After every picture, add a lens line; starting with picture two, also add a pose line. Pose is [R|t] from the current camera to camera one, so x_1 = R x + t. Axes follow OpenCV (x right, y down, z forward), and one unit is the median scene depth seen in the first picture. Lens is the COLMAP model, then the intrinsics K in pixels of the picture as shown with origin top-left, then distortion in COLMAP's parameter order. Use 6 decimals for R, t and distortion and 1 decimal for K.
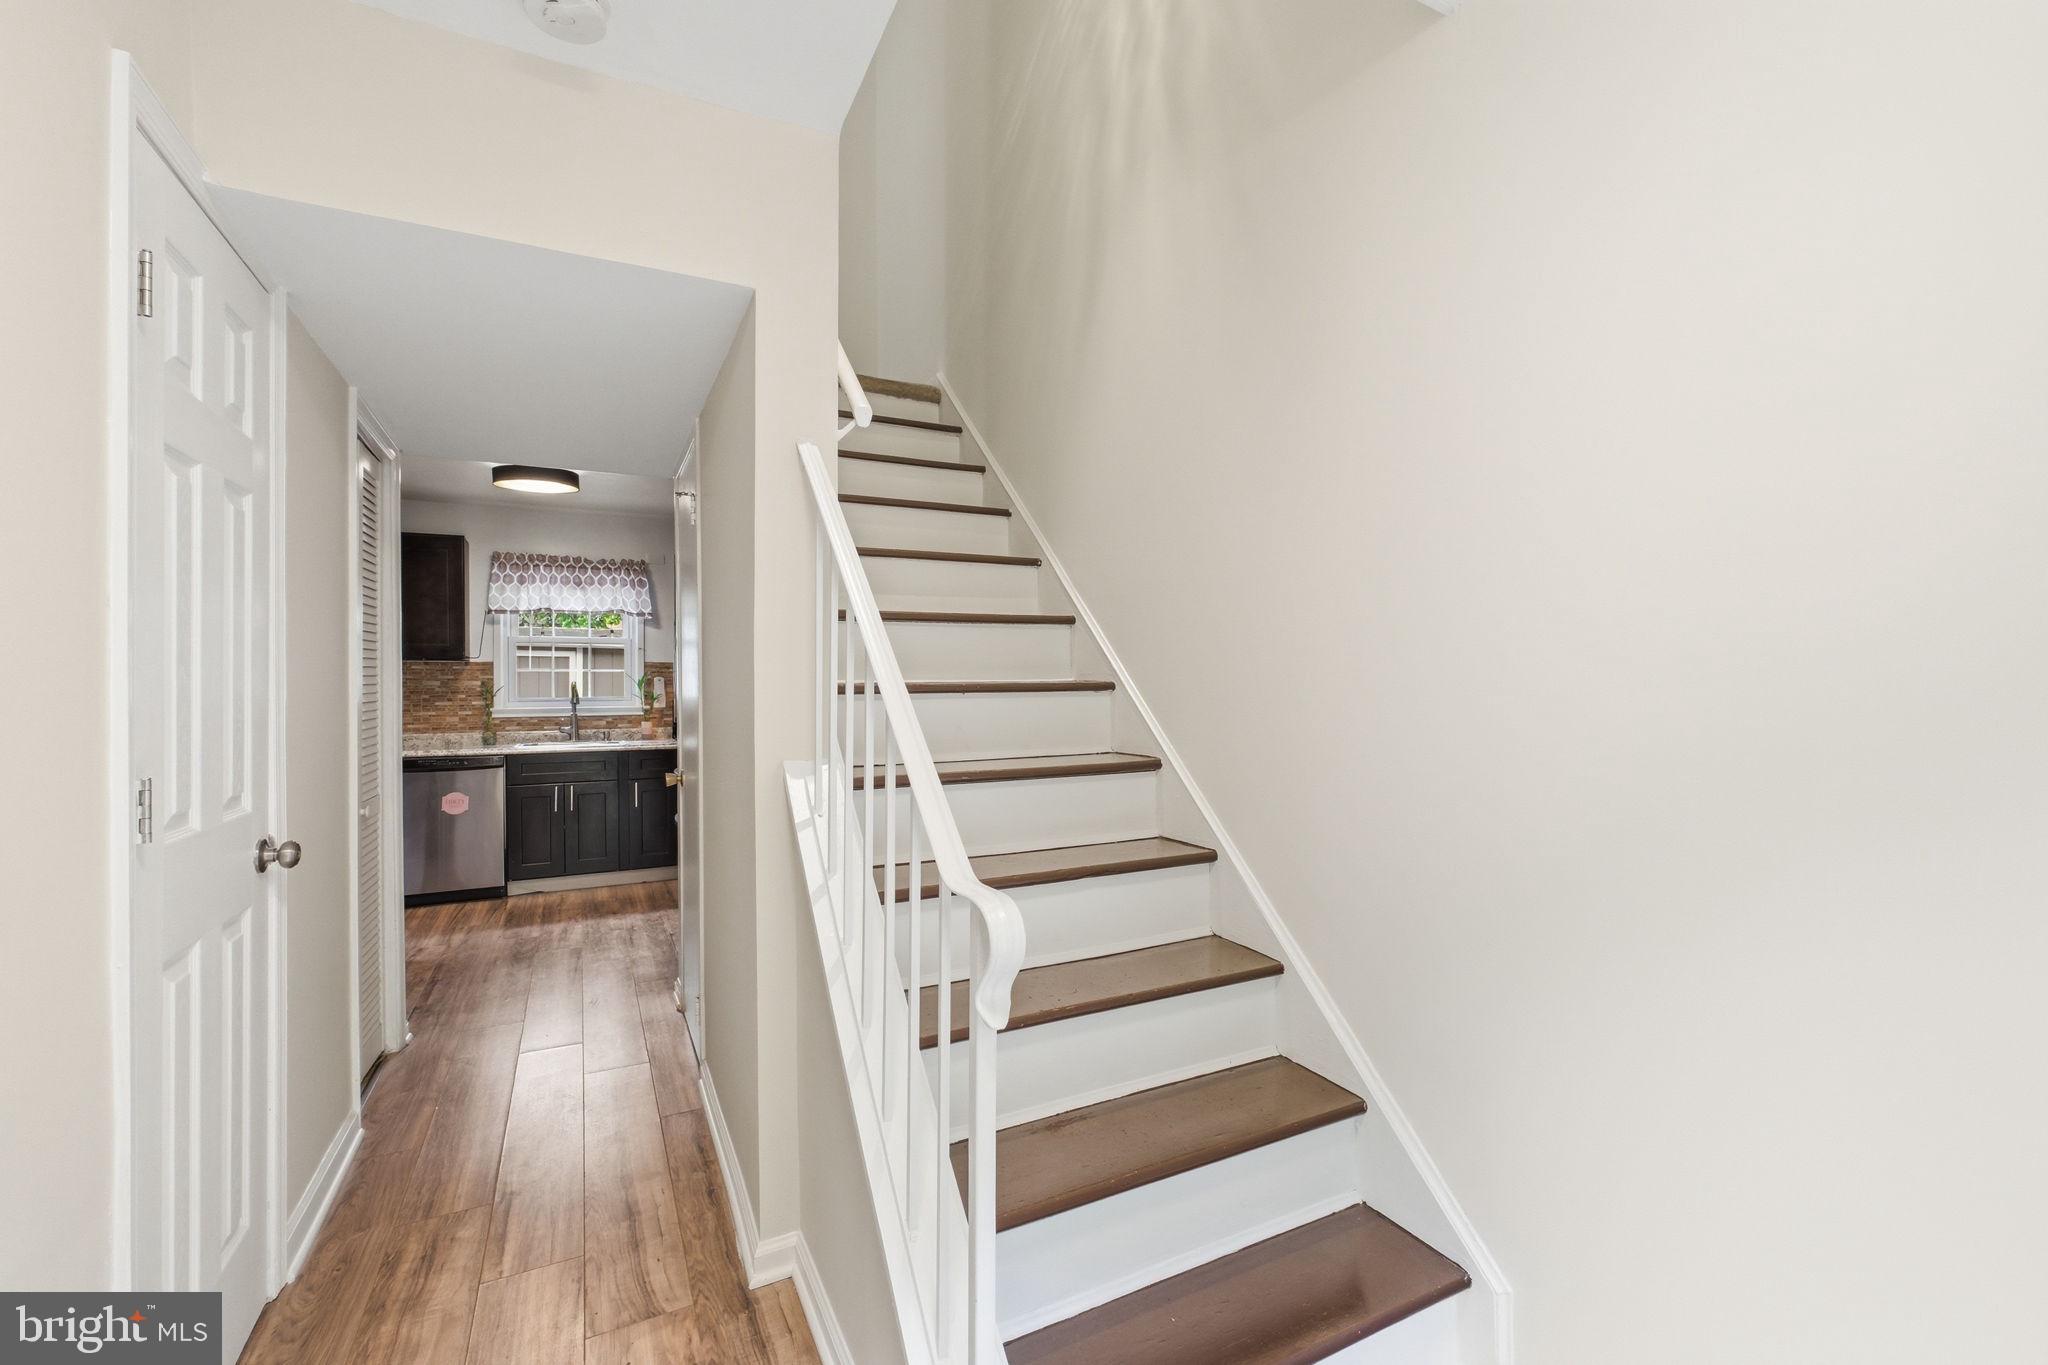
lens RADIAL K [[883.3, 0, 1040.3], [0, 883.3, 681.9], [0, 0, 1]] dist [-0.000265, 0.000411]
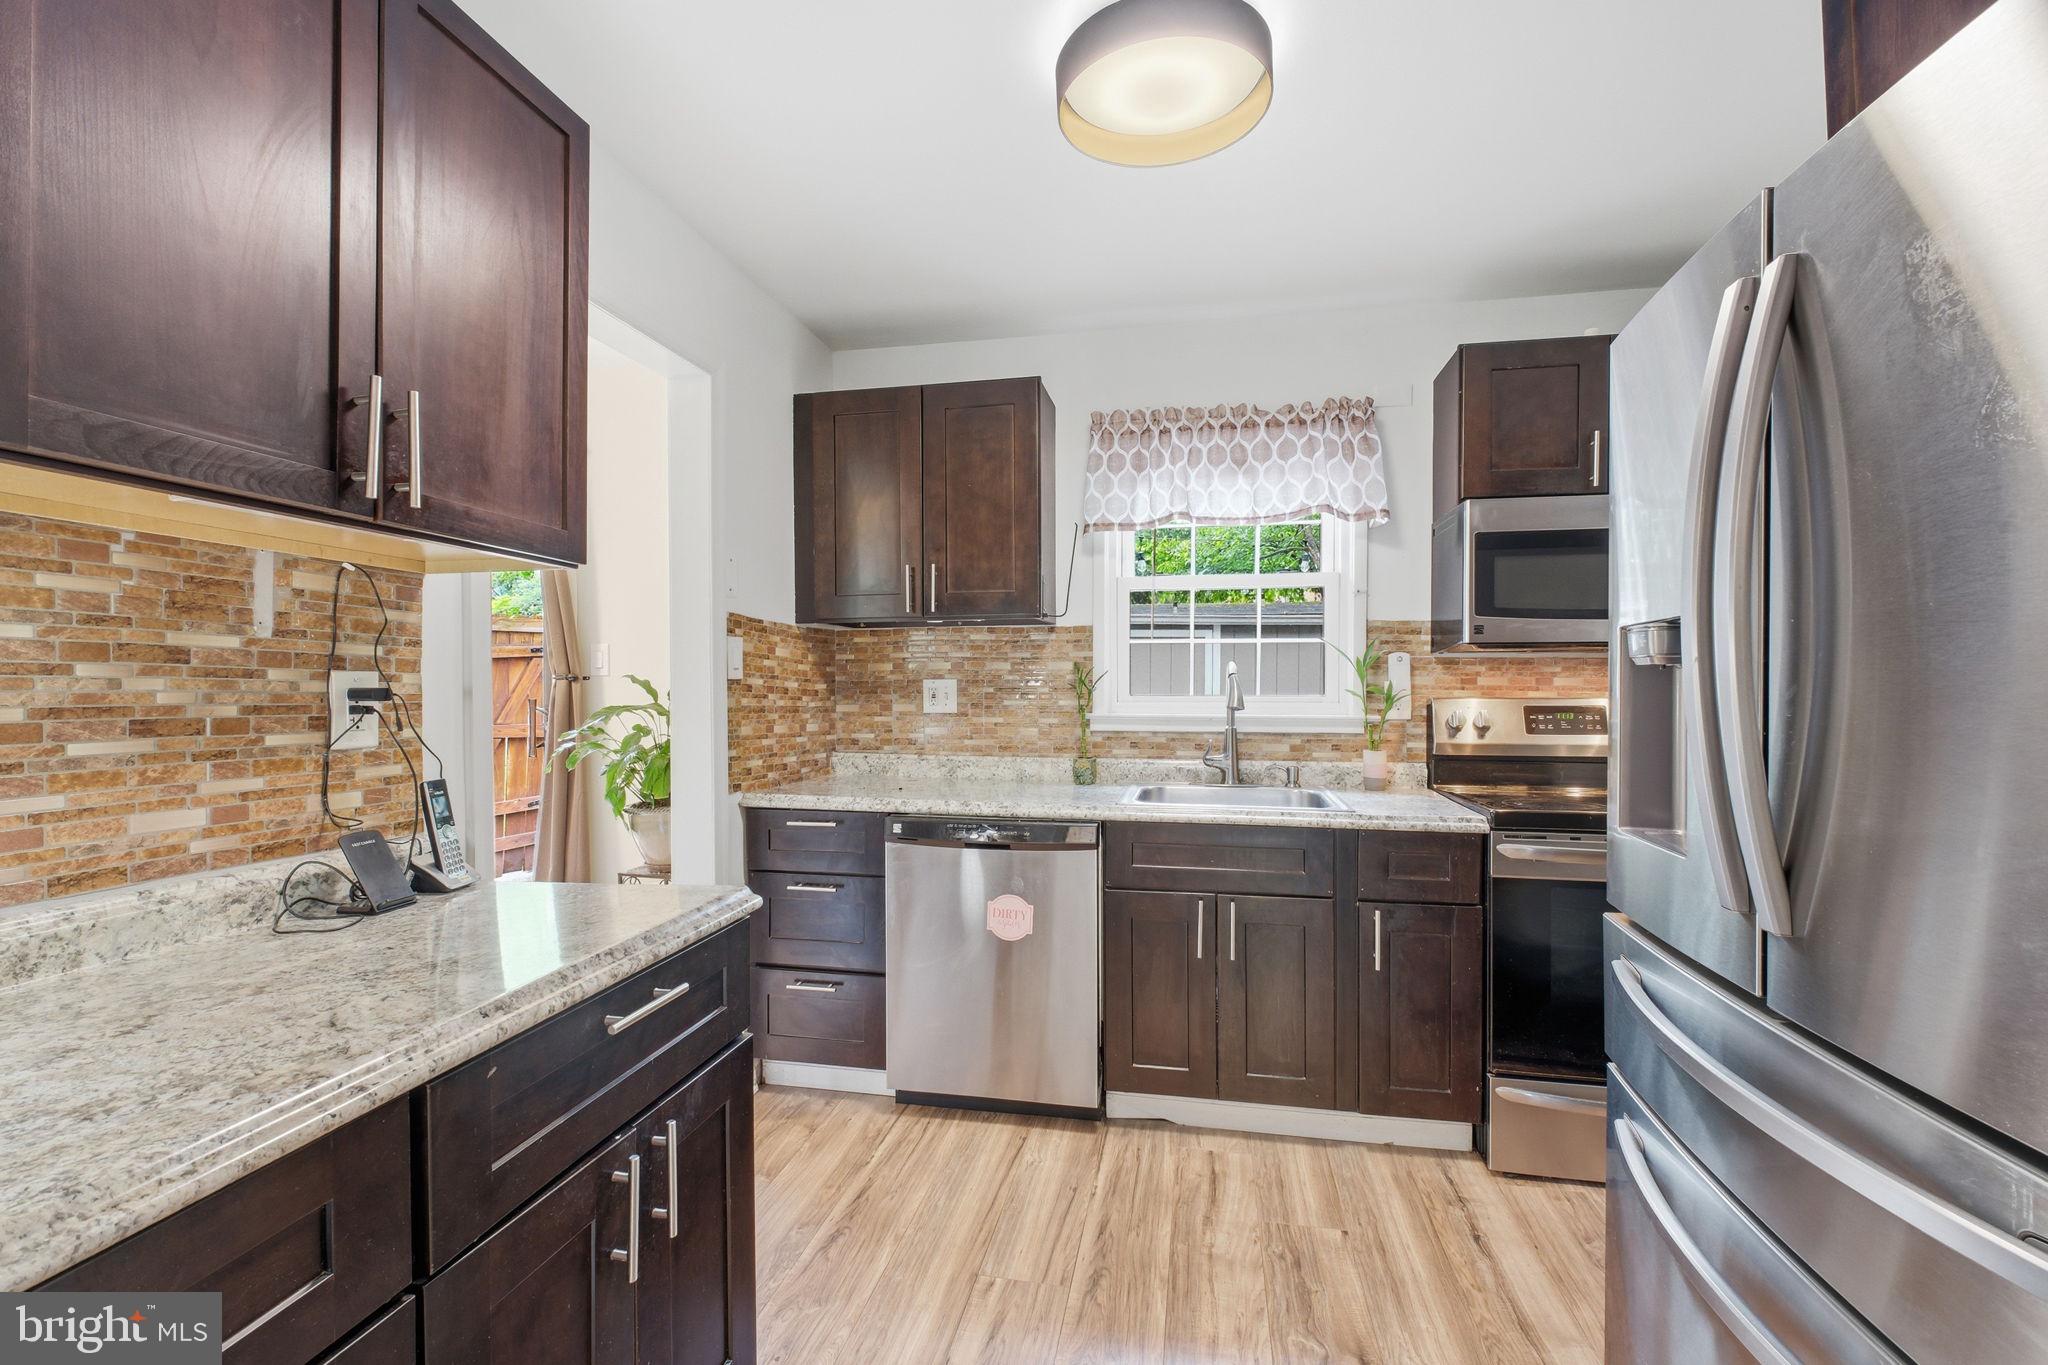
lens RADIAL K [[883.3, 0, 1040.3], [0, 883.3, 681.9], [0, 0, 1]] dist [-0.000265, 0.000411]
pose [[0.786993, 0.012943, -0.616826, -0.316010], [-0.000891, 0.999803, 0.019843, 0.000573], [0.616961, -0.015066, 0.786850, 0.561654]]
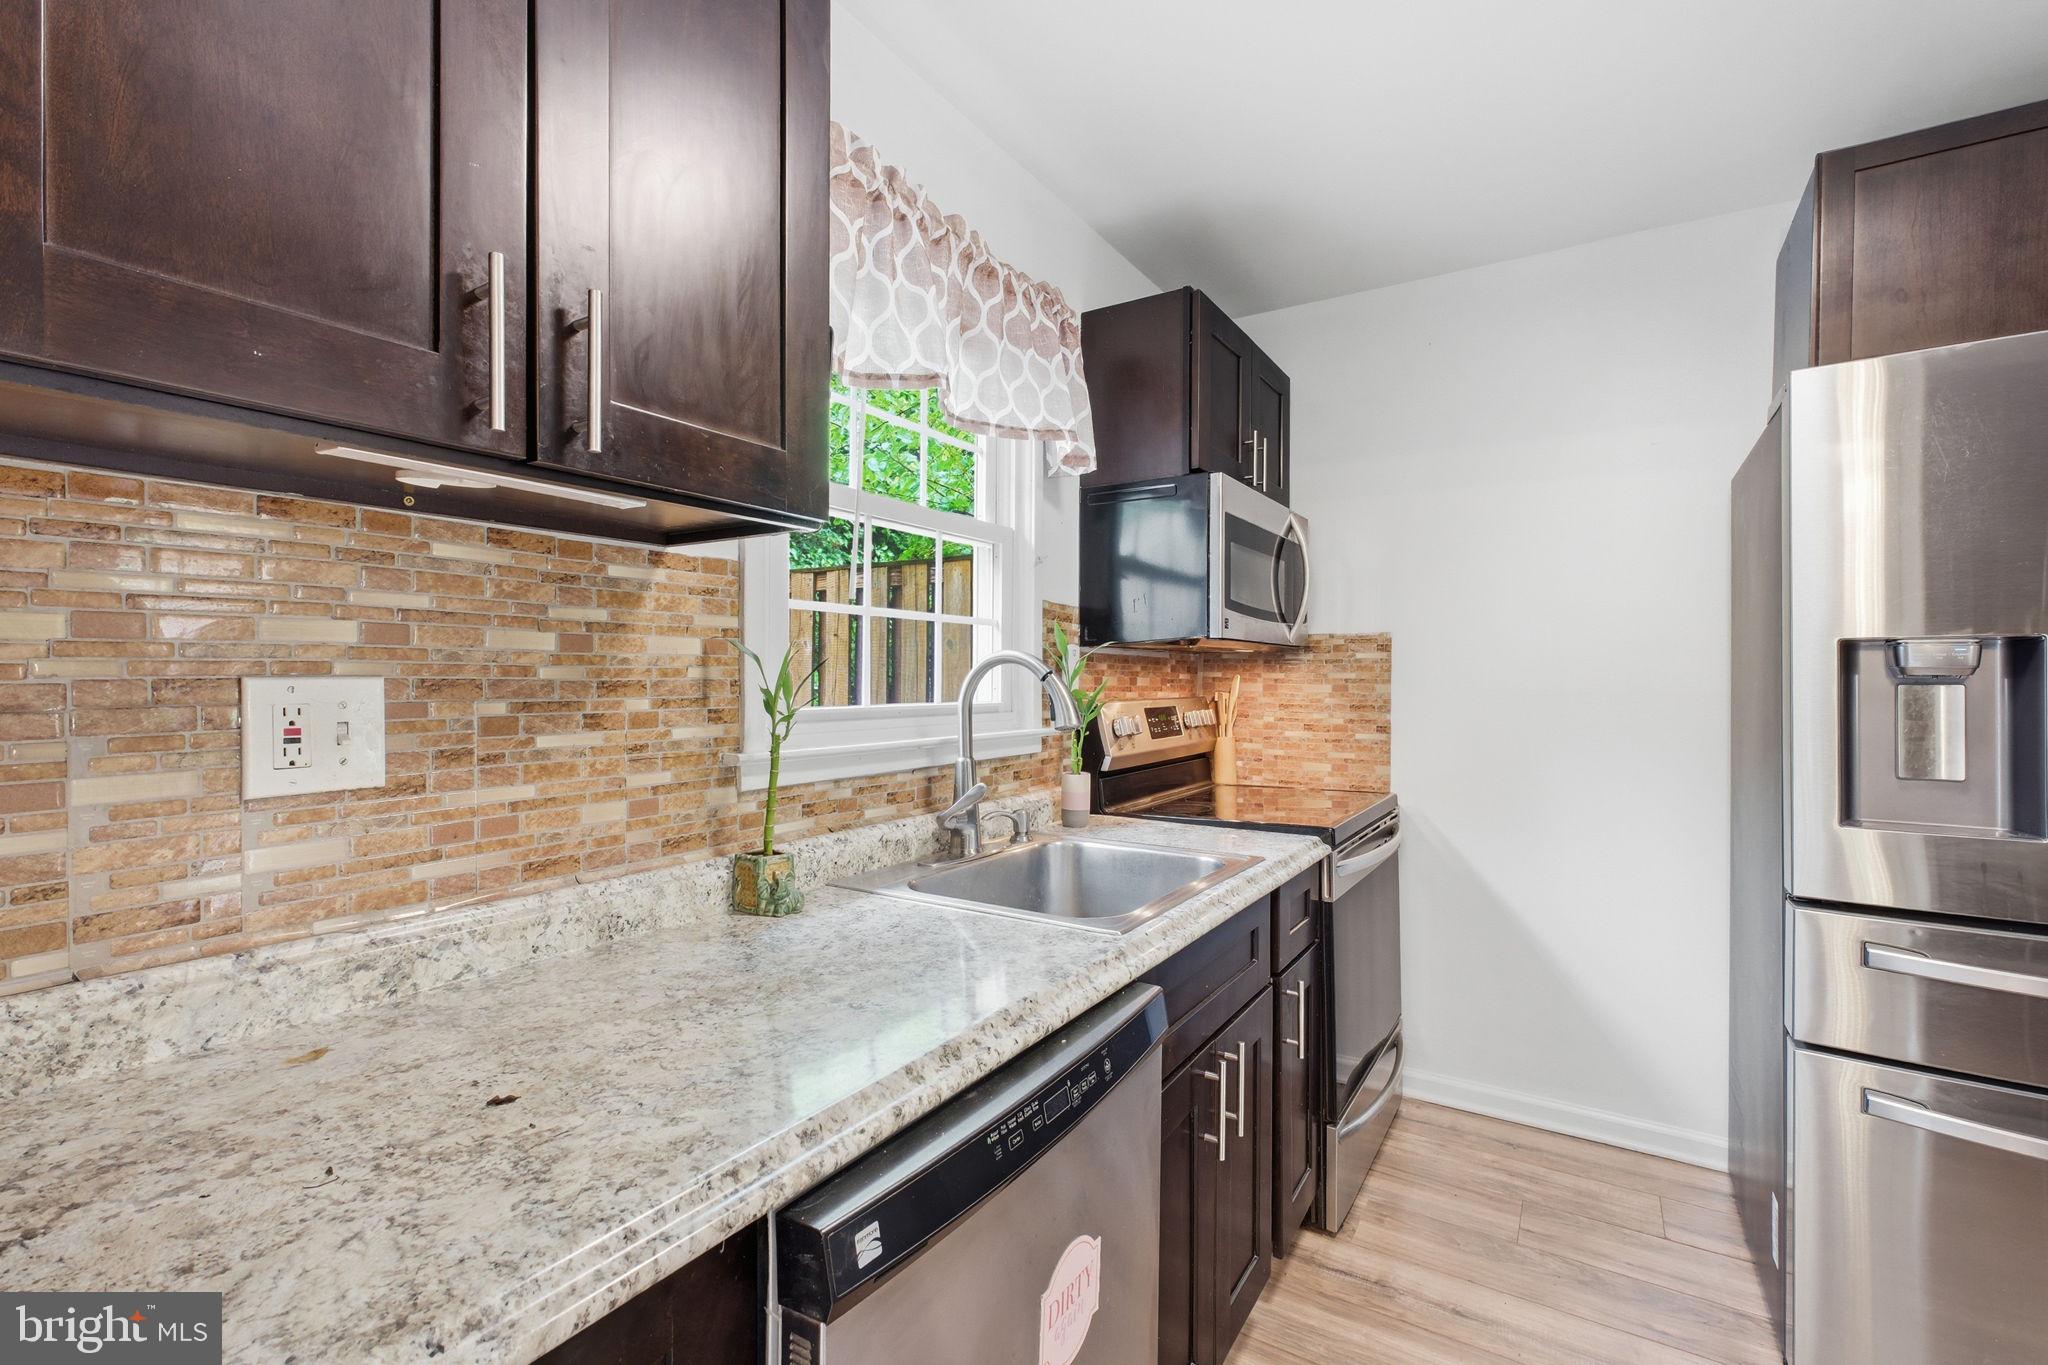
lens RADIAL K [[883.3, 0, 1040.3], [0, 883.3, 681.9], [0, 0, 1]] dist [-0.000265, 0.000411]
pose [[0.865230, 0.005106, 0.501350, -0.665771], [-0.006525, 0.999978, 0.001077, 0.009509], [-0.501334, -0.004203, 0.865244, 0.745837]]
